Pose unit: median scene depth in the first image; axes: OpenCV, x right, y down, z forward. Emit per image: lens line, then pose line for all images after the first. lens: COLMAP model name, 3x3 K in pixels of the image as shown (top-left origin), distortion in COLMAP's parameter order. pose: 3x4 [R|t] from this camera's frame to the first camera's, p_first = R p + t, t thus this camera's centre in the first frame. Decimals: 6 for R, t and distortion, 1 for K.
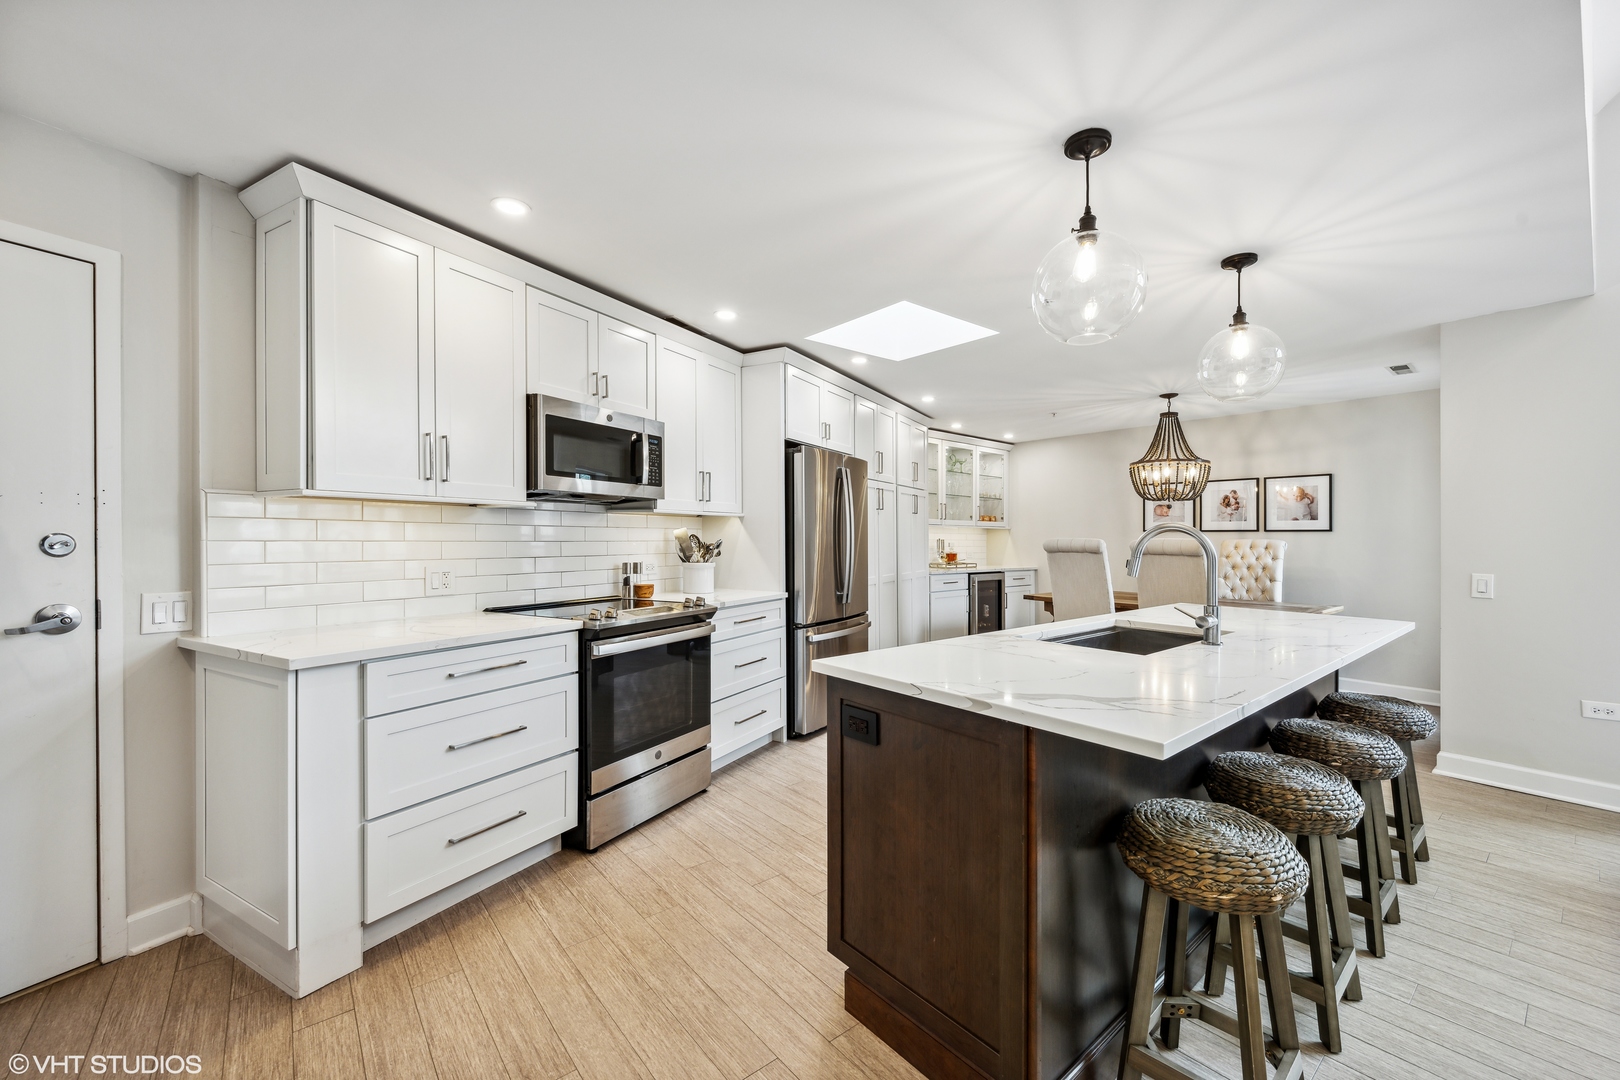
lens RADIAL K [[652.2, 0, 822.4], [0, 652.2, 542.5], [0, 0, 1]] dist [-0.000567, -0.000031]
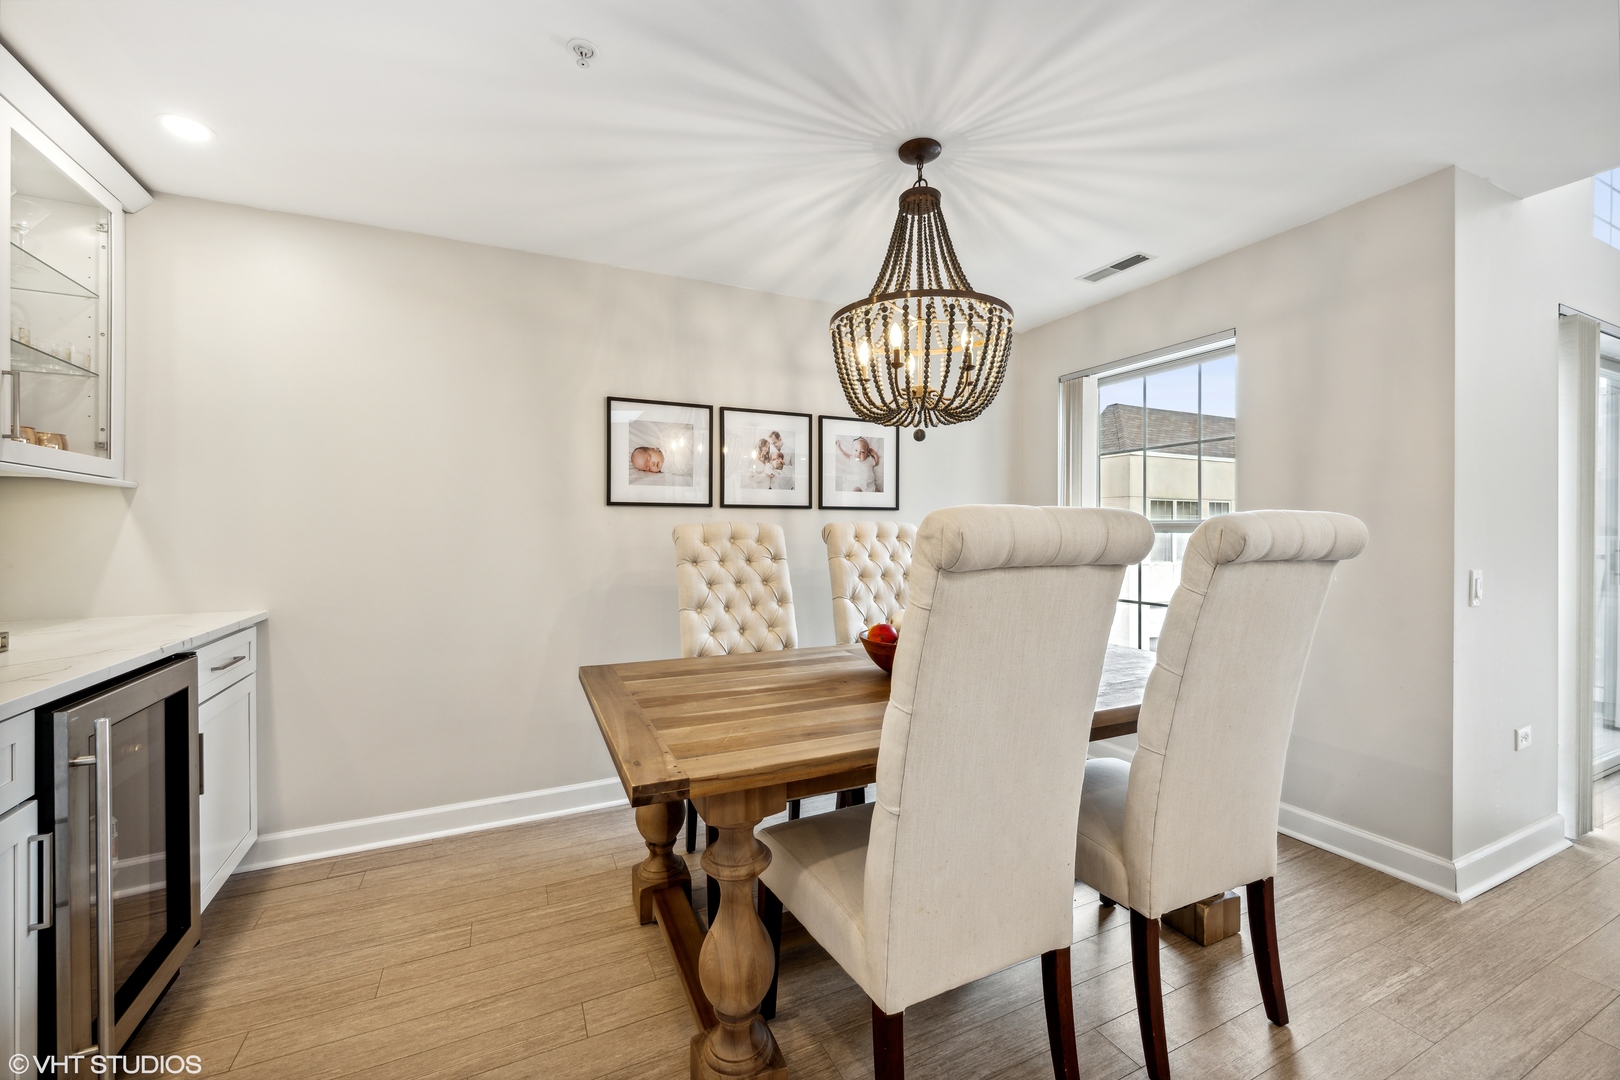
lens RADIAL K [[639.7, 0, 810.0], [0, 639.7, 540.0], [0, 0, 1]] dist [0.000564, 0.000039]
pose [[0.253170, -0.018941, 0.967236, 0.219687], [0.009840, 0.999807, 0.017003, 0.000876], [-0.967372, 0.005213, 0.253307, 1.465295]]
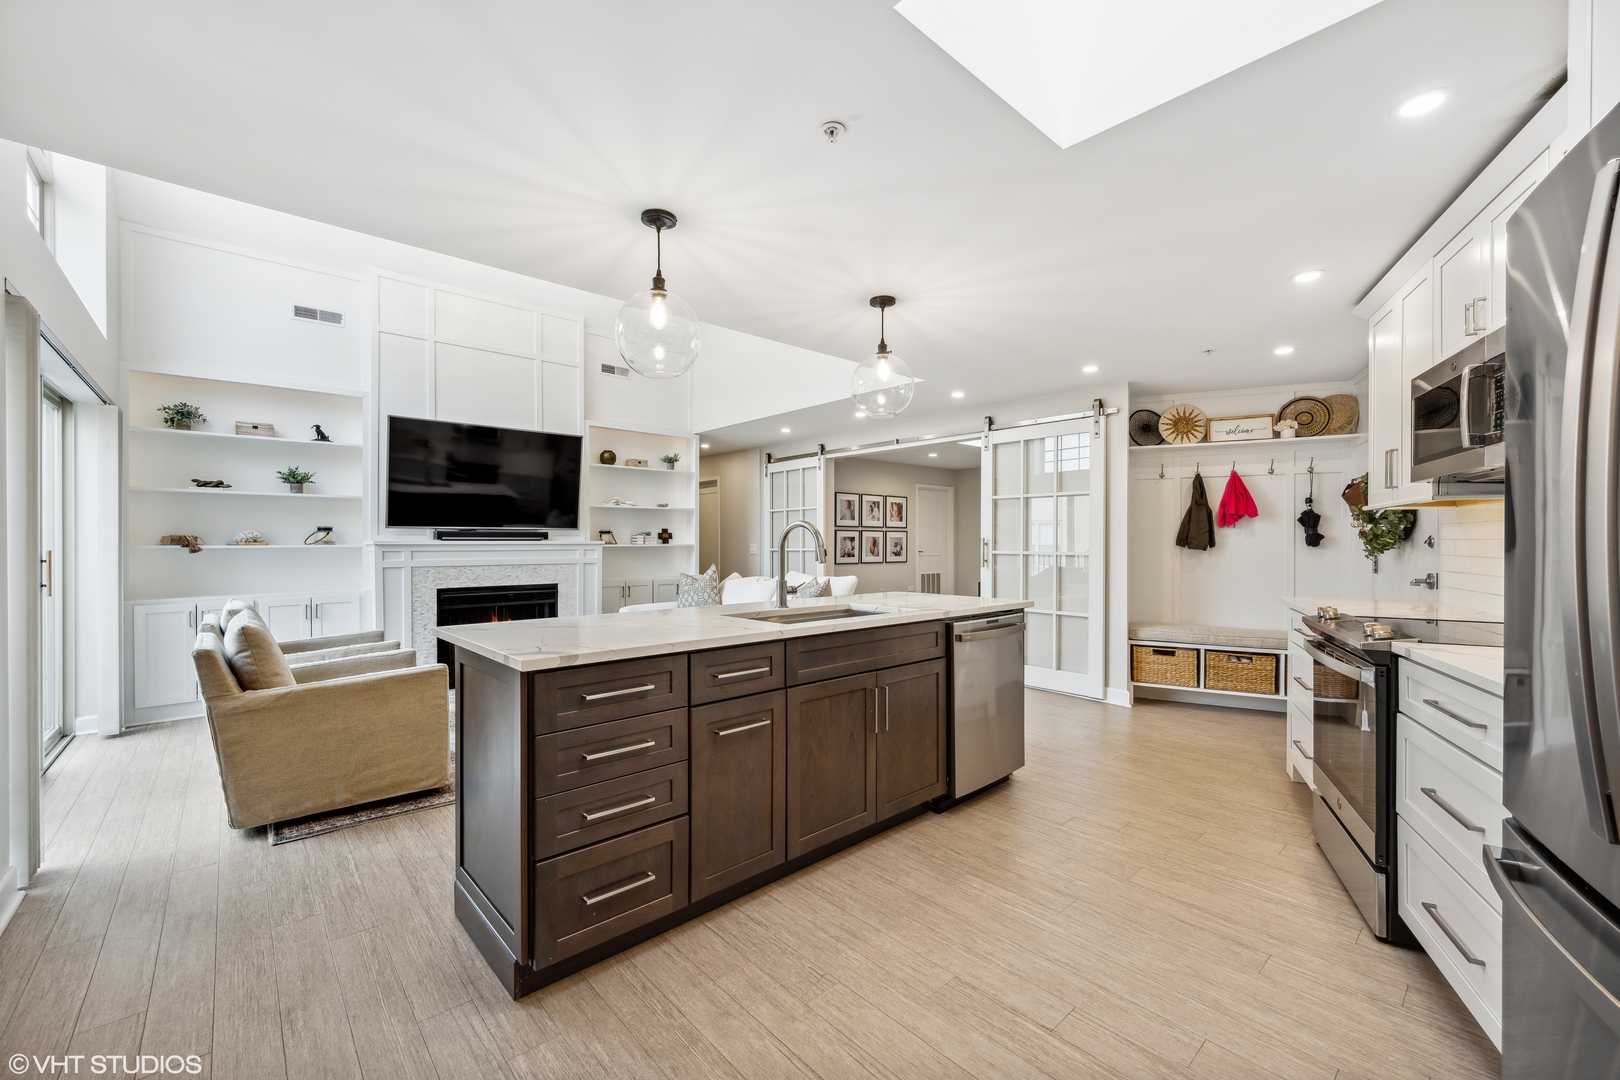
lens RADIAL K [[647.4, 0, 810.0], [0, 647.4, 540.0], [0, 0, 1]] dist [-0.000564, -0.000104]
pose [[-0.999476, -0.006730, -0.031671, 0.358996], [-0.006882, 0.999965, 0.004709, 0.002233], [0.031639, 0.004925, -0.999487, 1.488565]]
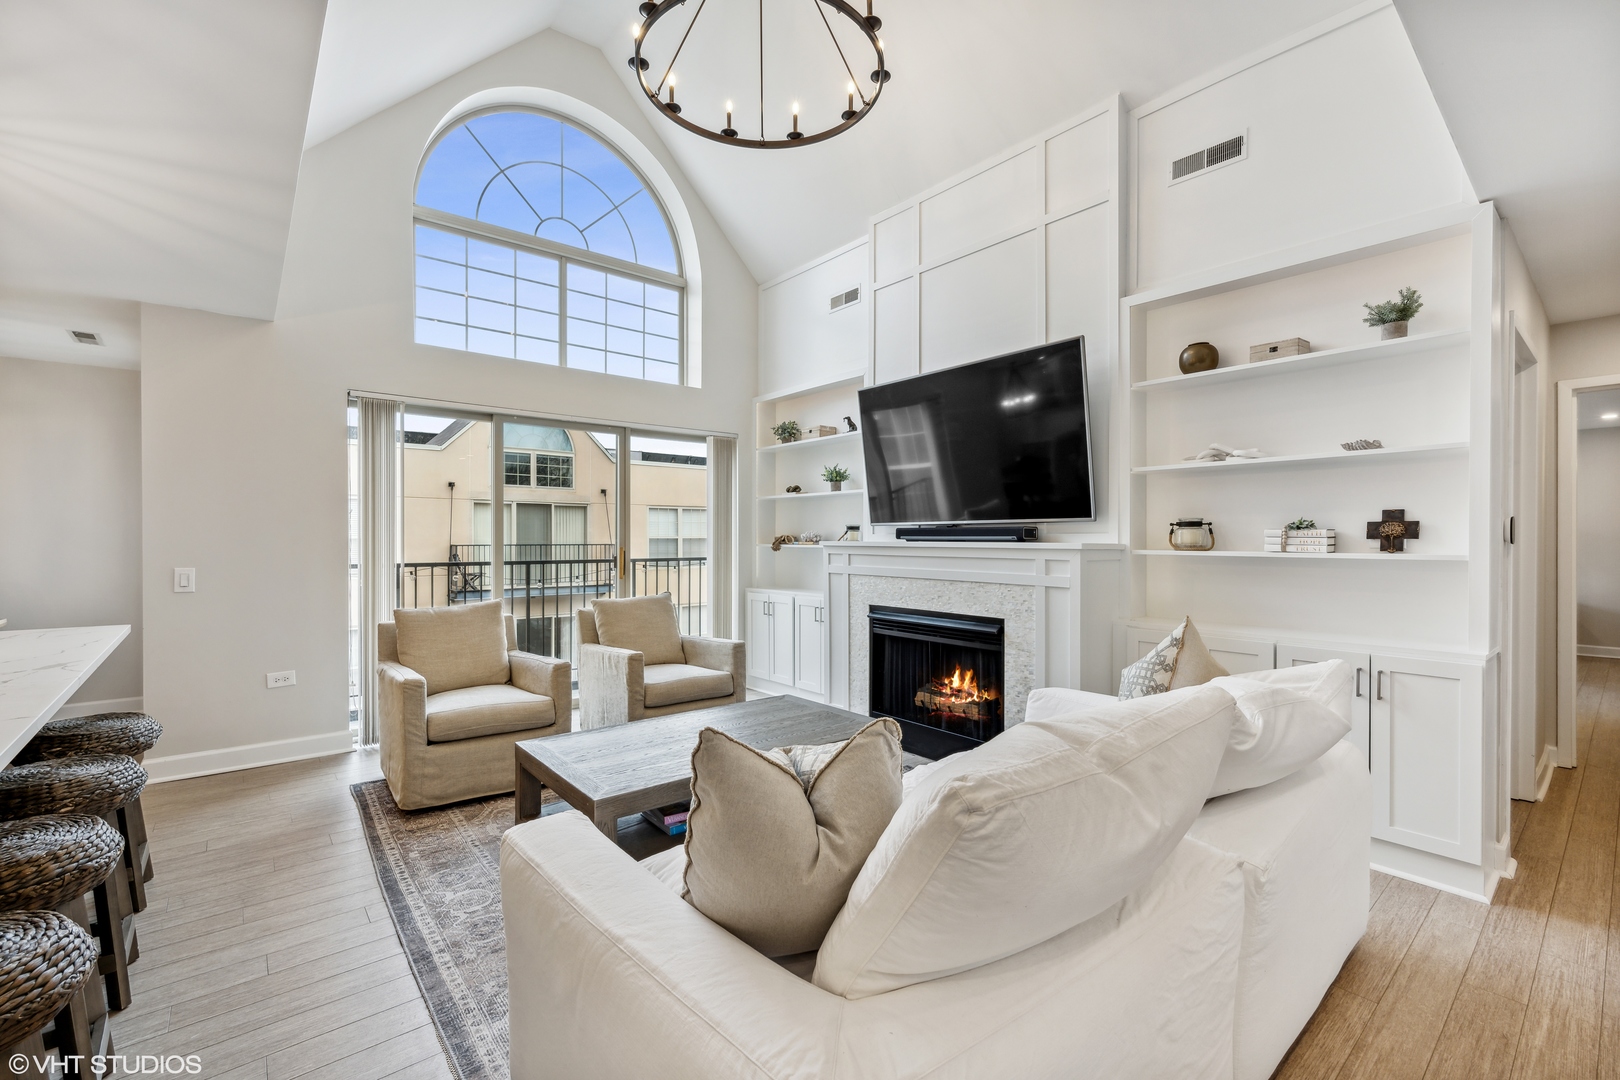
lens RADIAL K [[694.9, 0, 810.0], [0, 694.9, 542.3], [0, 0, 1]] dist [-0.000095, 0.000080]
pose [[0.002972, -0.014327, 0.999893, -0.046720], [0.007027, 0.999873, 0.014306, 0.000351], [-0.999971, 0.006984, 0.003073, 0.043535]]
